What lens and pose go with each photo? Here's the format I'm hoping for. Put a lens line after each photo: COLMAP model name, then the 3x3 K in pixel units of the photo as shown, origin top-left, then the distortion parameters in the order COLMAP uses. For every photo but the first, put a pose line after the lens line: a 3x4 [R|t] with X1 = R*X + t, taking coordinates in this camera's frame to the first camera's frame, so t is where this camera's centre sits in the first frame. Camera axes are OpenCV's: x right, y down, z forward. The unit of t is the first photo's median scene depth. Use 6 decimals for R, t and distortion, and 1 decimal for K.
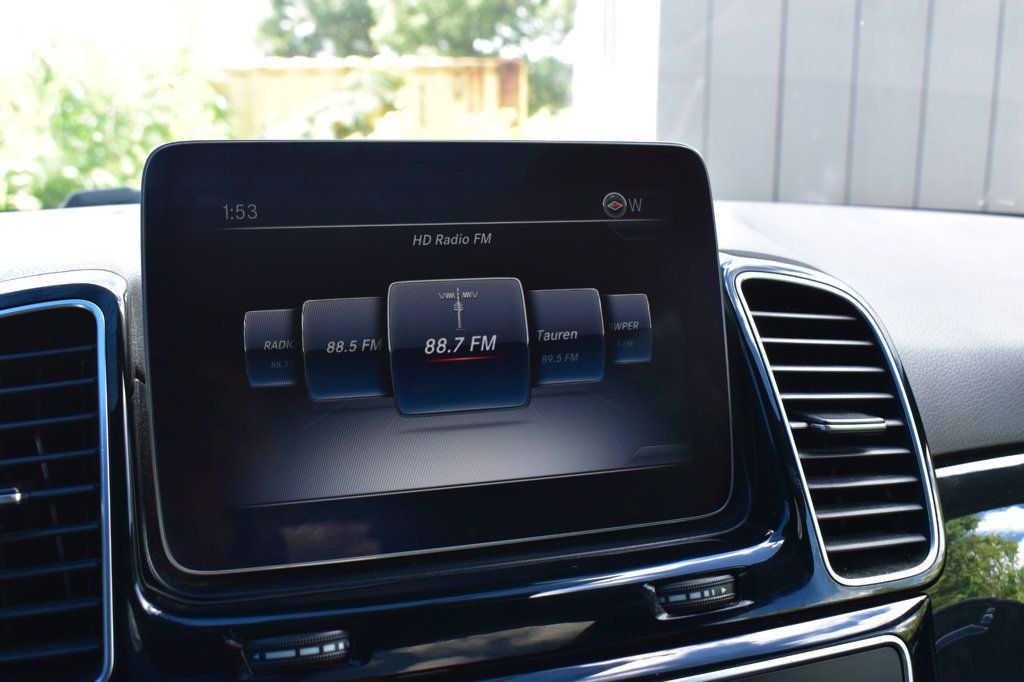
lens RADIAL K [[1053.1, 0, 512.0], [0, 1053.1, 341.0], [0, 0, 1]] dist [-0.074533, -0.016094]
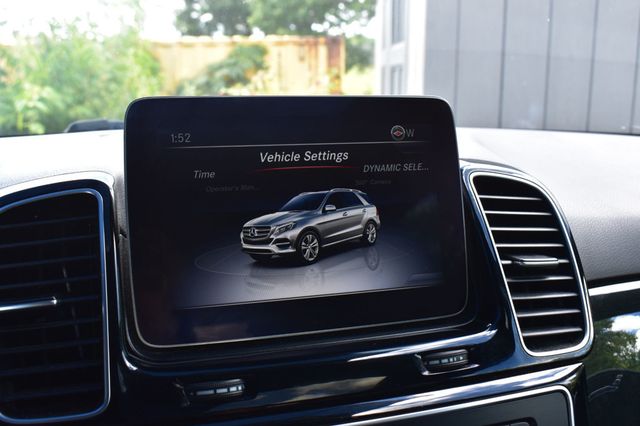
lens RADIAL K [[658.2, 0, 320.0], [0, 658.2, 213.0], [0, 0, 1]] dist [-0.074533, -0.016094]
pose [[0.999723, 0.000273, -0.023517, -0.003773], [-0.000238, 0.999999, 0.001506, -0.001044], [0.023518, -0.001500, 0.999722, -0.068874]]
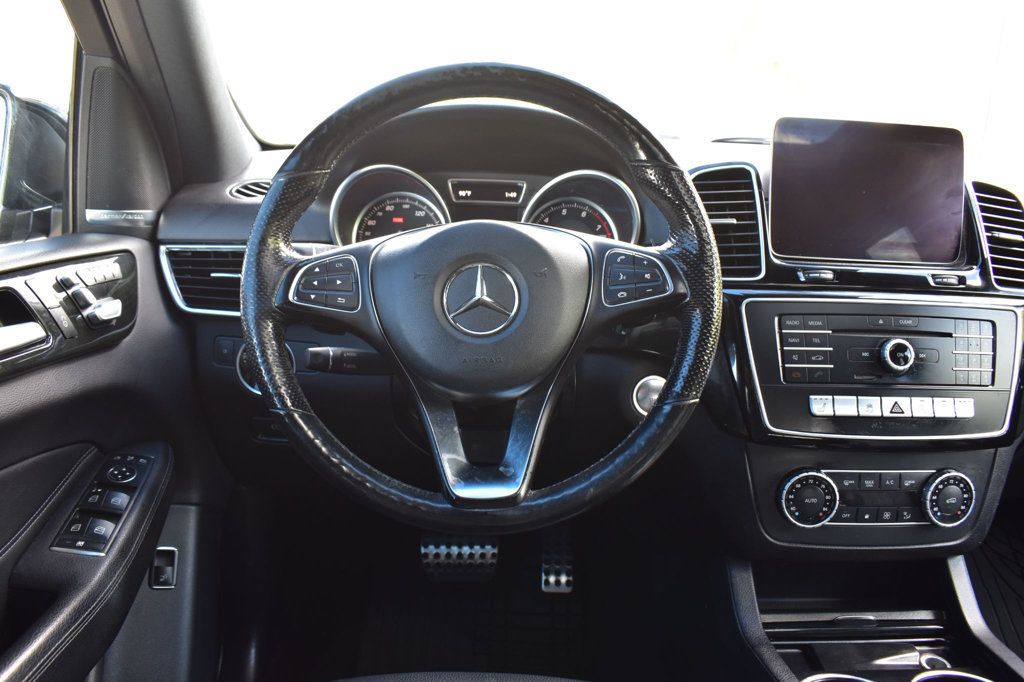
lens RADIAL K [[797.6, 0, 512.0], [0, 797.6, 341.0], [0, 0, 1]] dist [-0.098002, 0.012703]
pose [[0.954781, 0.113570, -0.274762, -0.337580], [-0.087115, 0.990470, 0.106681, 0.255684], [0.284259, -0.077921, 0.955576, -1.313868]]
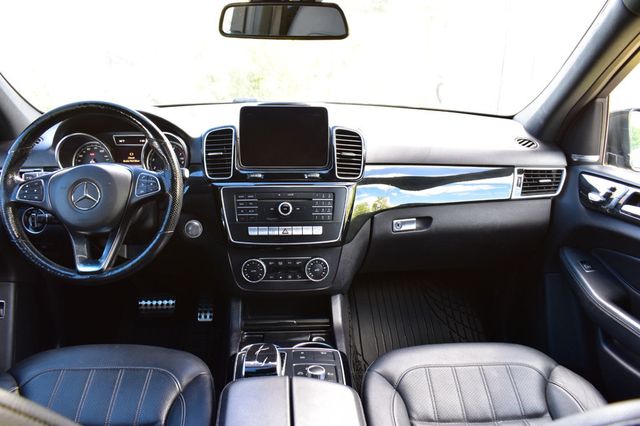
lens RADIAL K [[498.5, 0, 320.0], [0, 498.5, 213.0], [0, 0, 1]] dist [-0.098002, 0.012703]
pose [[0.966980, 0.095332, -0.236349, 0.915974], [-0.059571, 0.986260, 0.154086, -0.020155], [0.247791, -0.134918, 0.959373, -1.938625]]
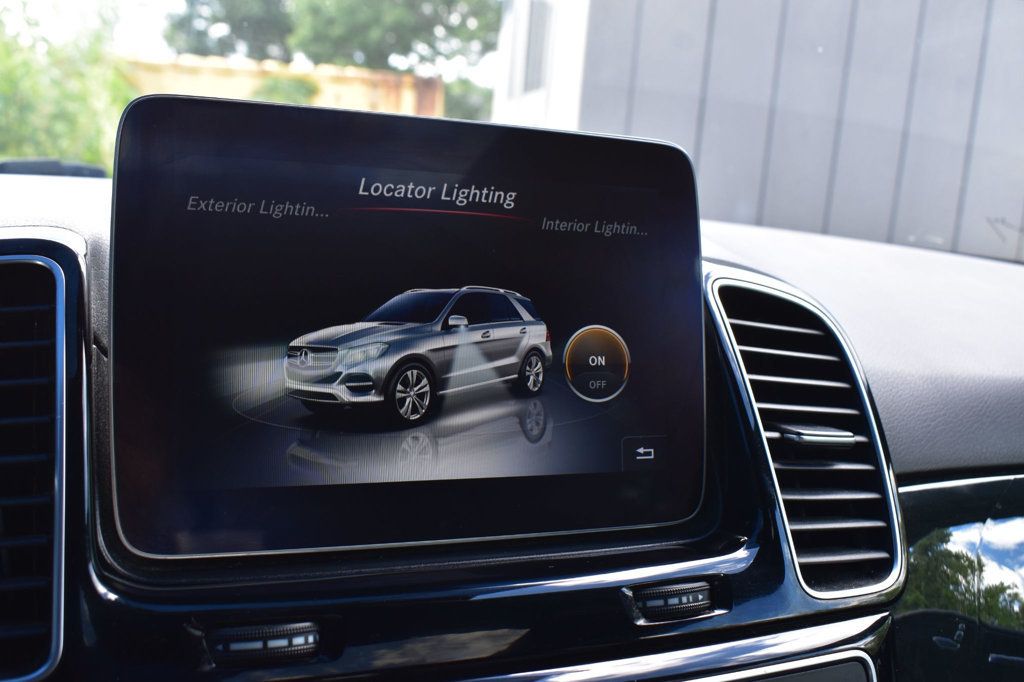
lens RADIAL K [[1053.1, 0, 512.0], [0, 1053.1, 341.0], [0, 0, 1]] dist [-0.074533, -0.016094]
pose [[0.993645, 0.059703, 0.095425, -0.071896], [-0.057871, 0.998085, -0.021853, 0.028264], [-0.096546, 0.016191, 0.995197, 0.037899]]
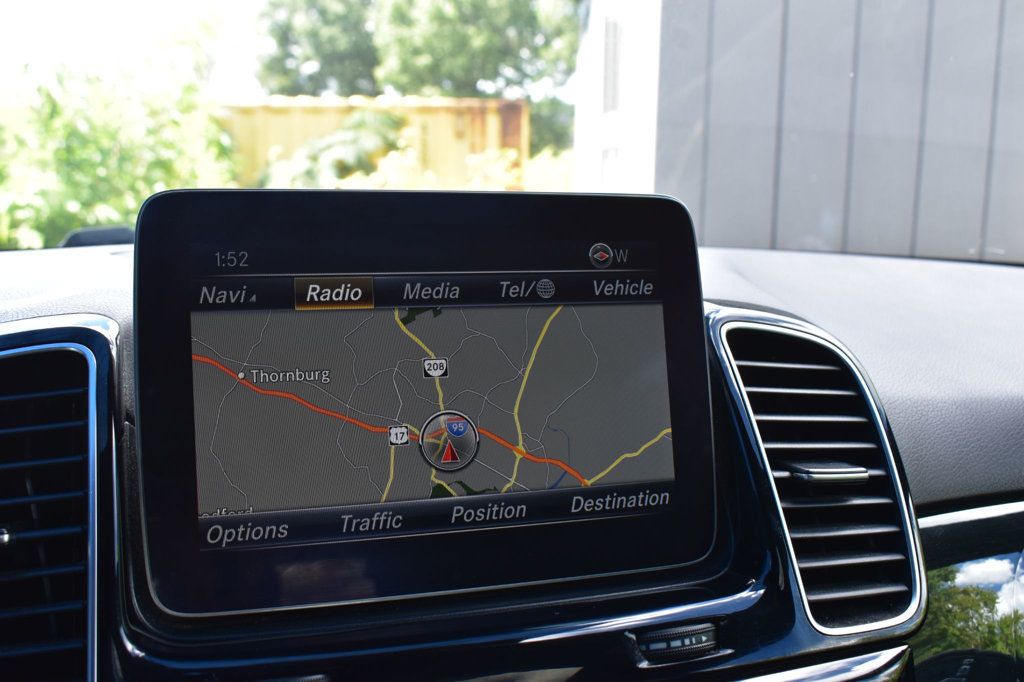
lens RADIAL K [[1053.1, 0, 512.0], [0, 1053.1, 341.0], [0, 0, 1]] dist [-0.074533, -0.016094]
pose [[0.999937, 0.011187, 0.000003, 0.012607], [-0.011179, 0.999260, -0.036792, -0.008248], [-0.000415, 0.036789, 0.999323, -0.014436]]
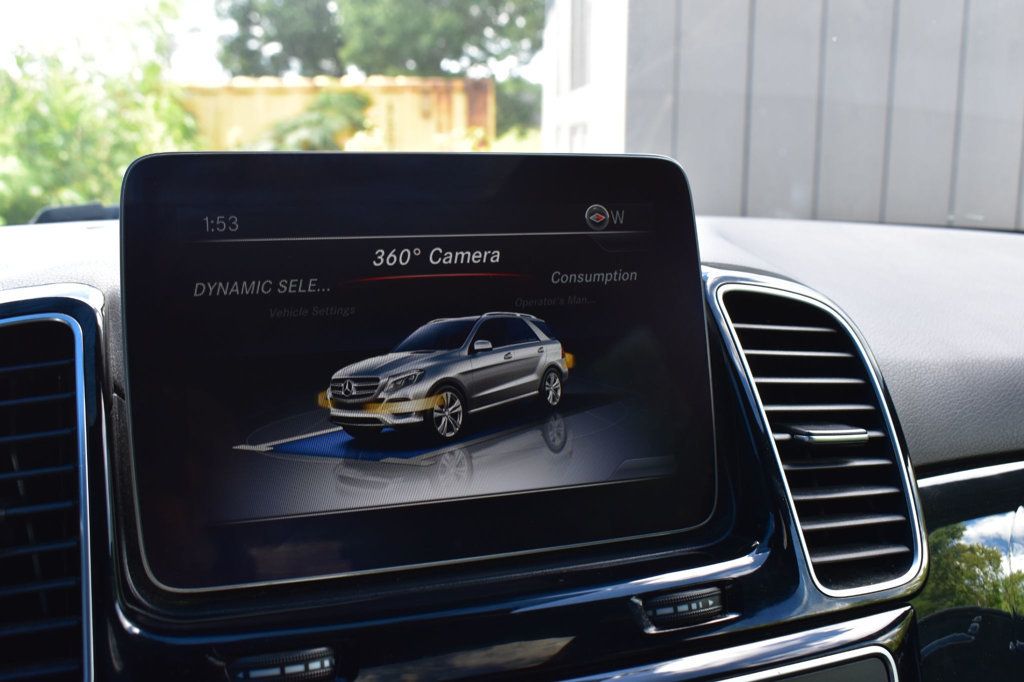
lens RADIAL K [[1053.1, 0, 512.0], [0, 1053.1, 341.0], [0, 0, 1]] dist [-0.074533, -0.016094]
pose [[0.999543, -0.004746, 0.029864, -0.013710], [0.005280, 0.999827, -0.017830, 0.005584], [-0.029774, 0.017979, 0.999395, 0.006439]]
